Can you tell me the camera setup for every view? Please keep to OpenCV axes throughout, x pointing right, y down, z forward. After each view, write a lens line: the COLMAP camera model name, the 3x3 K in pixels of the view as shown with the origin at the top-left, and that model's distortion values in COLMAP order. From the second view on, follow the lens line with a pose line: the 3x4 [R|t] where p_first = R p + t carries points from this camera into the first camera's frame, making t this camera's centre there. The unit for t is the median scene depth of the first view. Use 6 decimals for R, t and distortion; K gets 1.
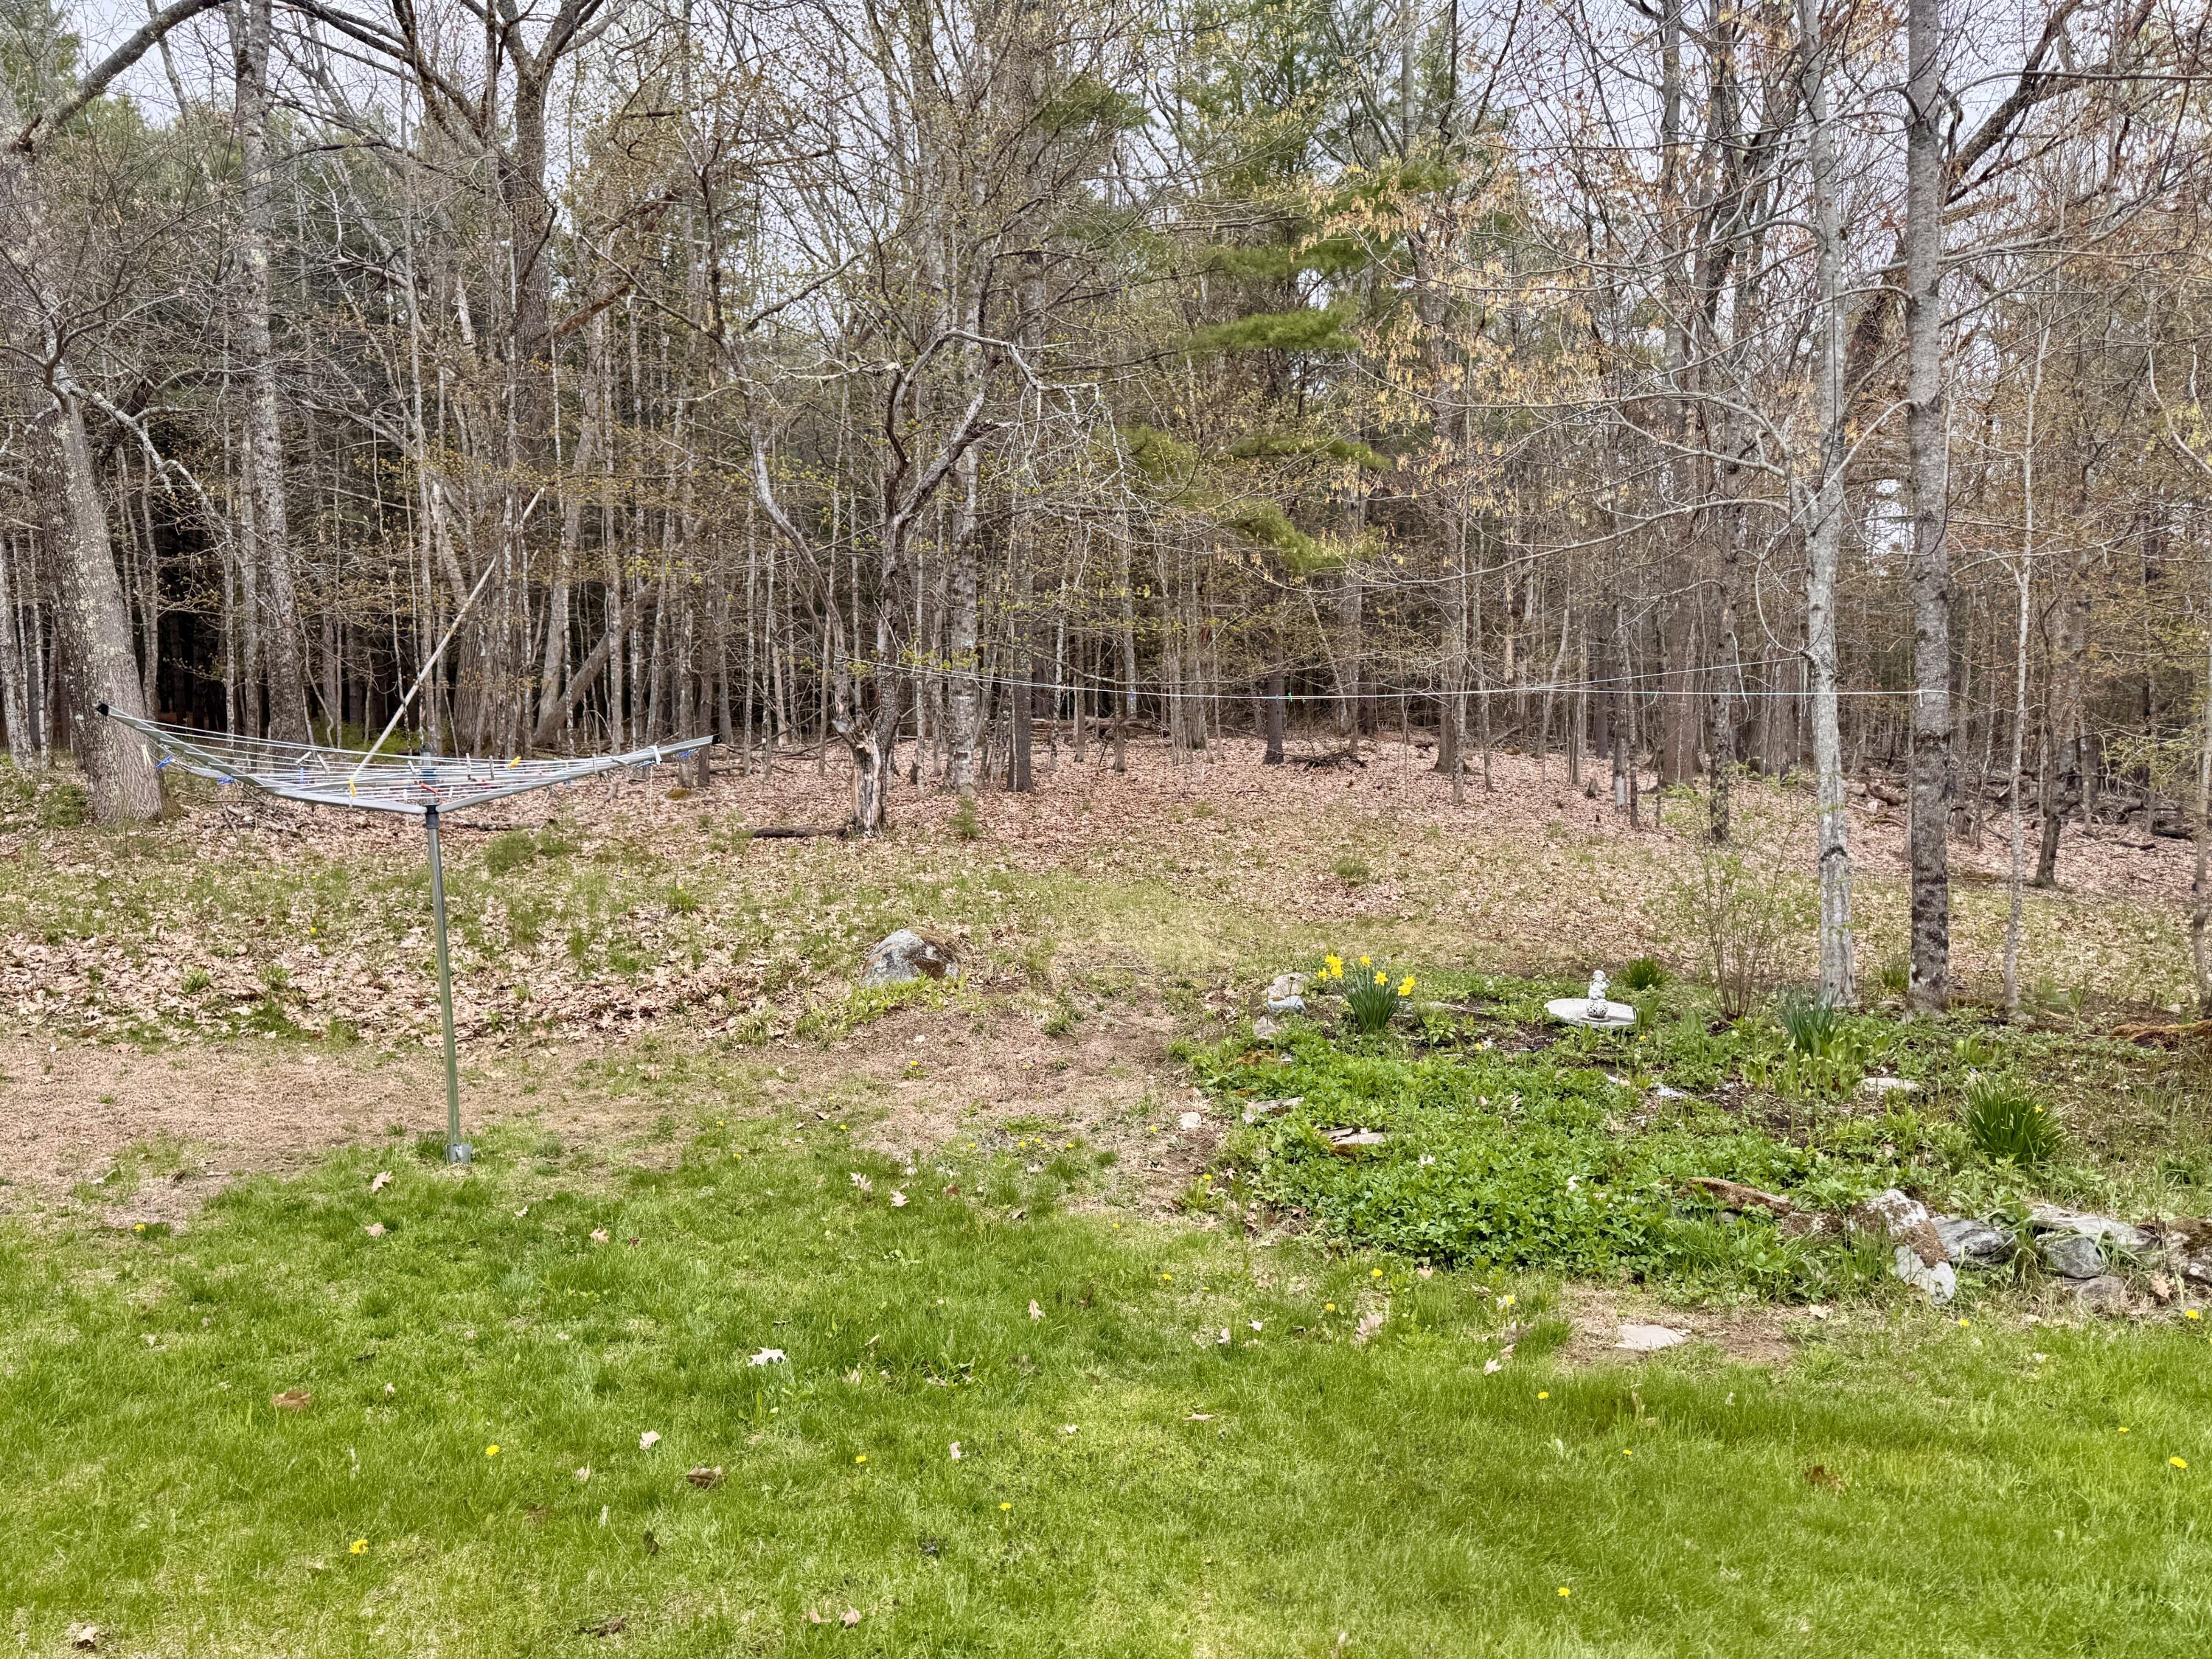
lens RADIAL K [[1560.1, 0, 1098.2], [0, 1560.1, 832.6], [0, 0, 1]] dist [0.035813, -0.039575]
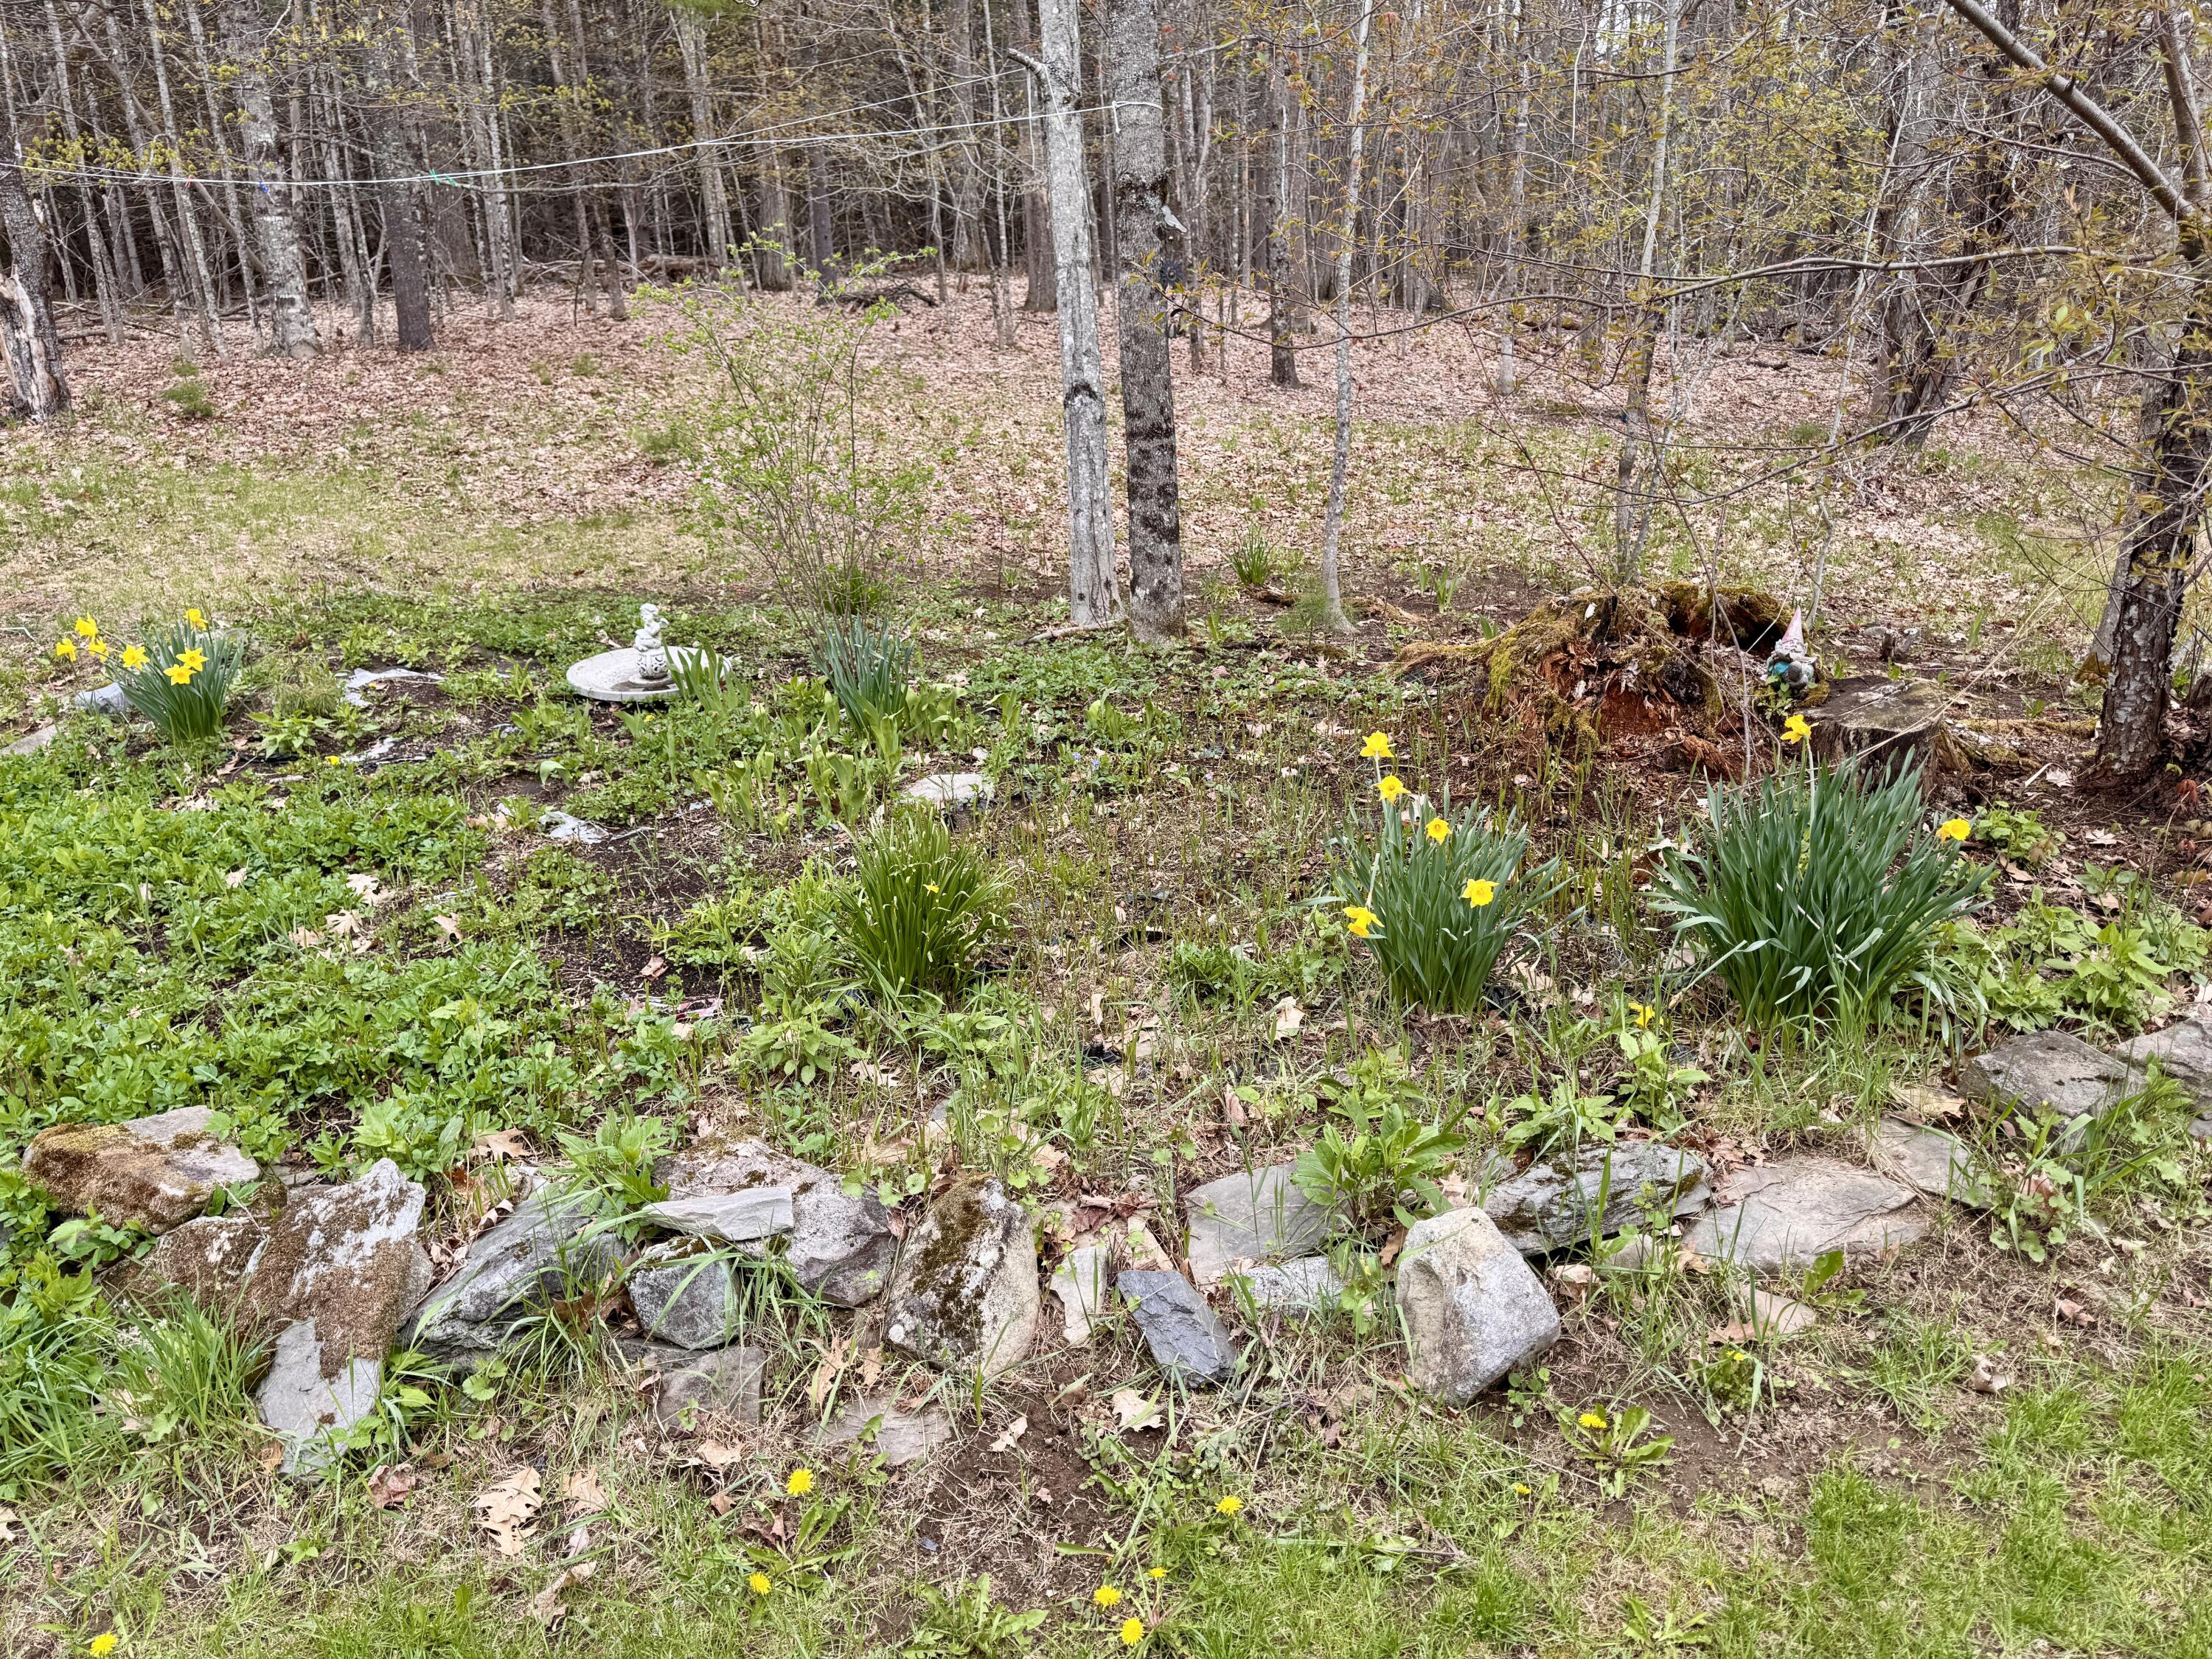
lens RADIAL K [[1560.1, 0, 1115.5], [0, 1560.1, 836.1], [0, 0, 1]] dist [0.035813, -0.039575]
pose [[0.988742, -0.078674, 0.127276, 0.386430], [0.041042, 0.960587, 0.274934, 0.011375], [-0.143890, -0.266616, 0.953002, 0.325244]]
